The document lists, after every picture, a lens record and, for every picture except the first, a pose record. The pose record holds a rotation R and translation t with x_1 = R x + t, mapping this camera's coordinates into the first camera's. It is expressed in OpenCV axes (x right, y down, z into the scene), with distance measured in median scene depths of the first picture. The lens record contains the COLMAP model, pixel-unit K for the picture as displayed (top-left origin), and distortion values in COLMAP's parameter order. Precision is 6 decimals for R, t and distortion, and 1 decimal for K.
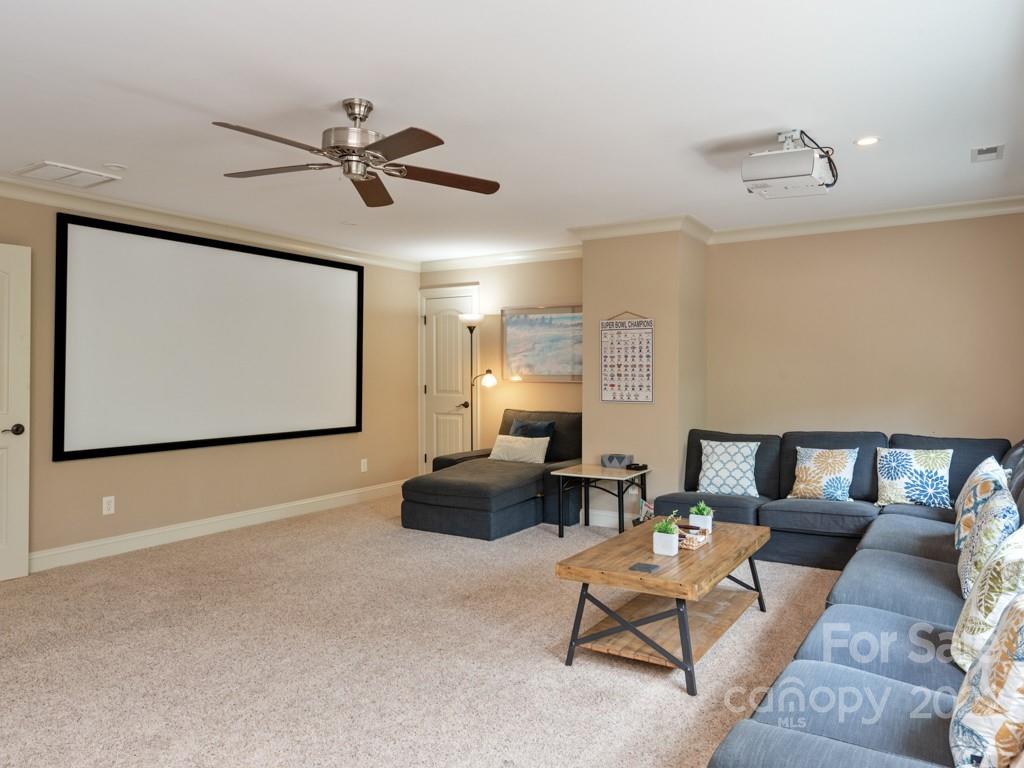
lens RADIAL K [[713.4, 0, 512.3], [0, 713.4, 376.7], [0, 0, 1]] dist [0.009144, 0.002313]
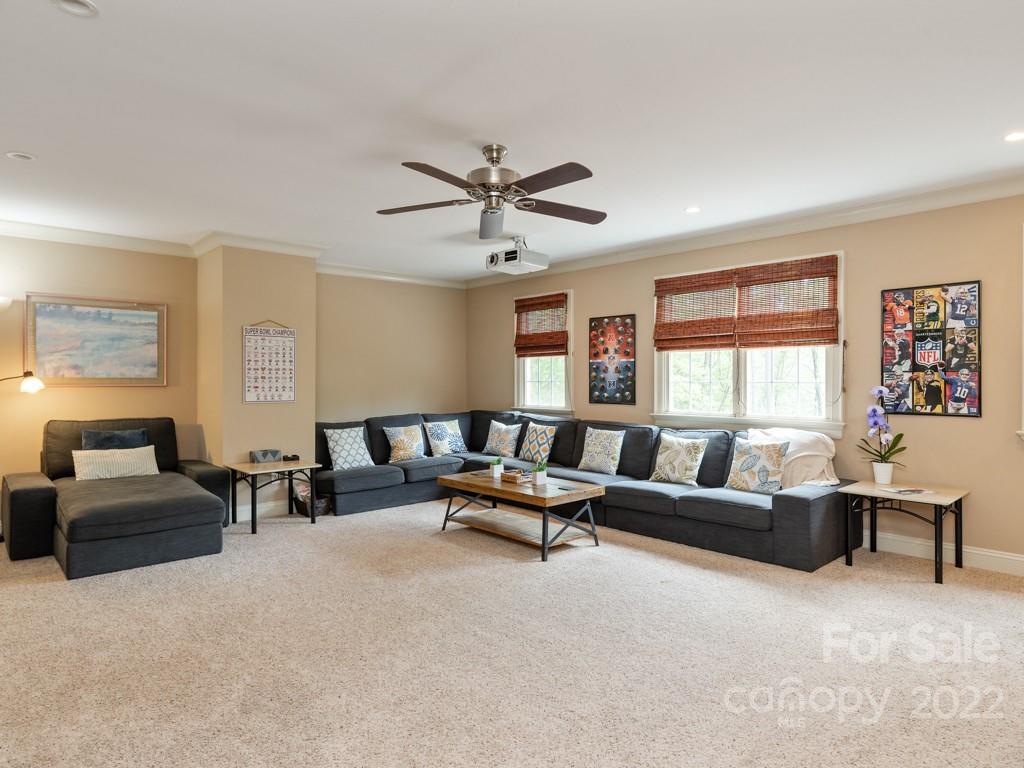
lens RADIAL K [[626.5, 0, 511.6], [0, 626.5, 383.8], [0, 0, 1]] dist [0.000971, 0.000324]
pose [[0.262719, -0.009214, 0.964828, -0.669170], [0.005345, 0.999953, 0.008094, 0.001331], [-0.964858, 0.003030, 0.262756, 0.376071]]
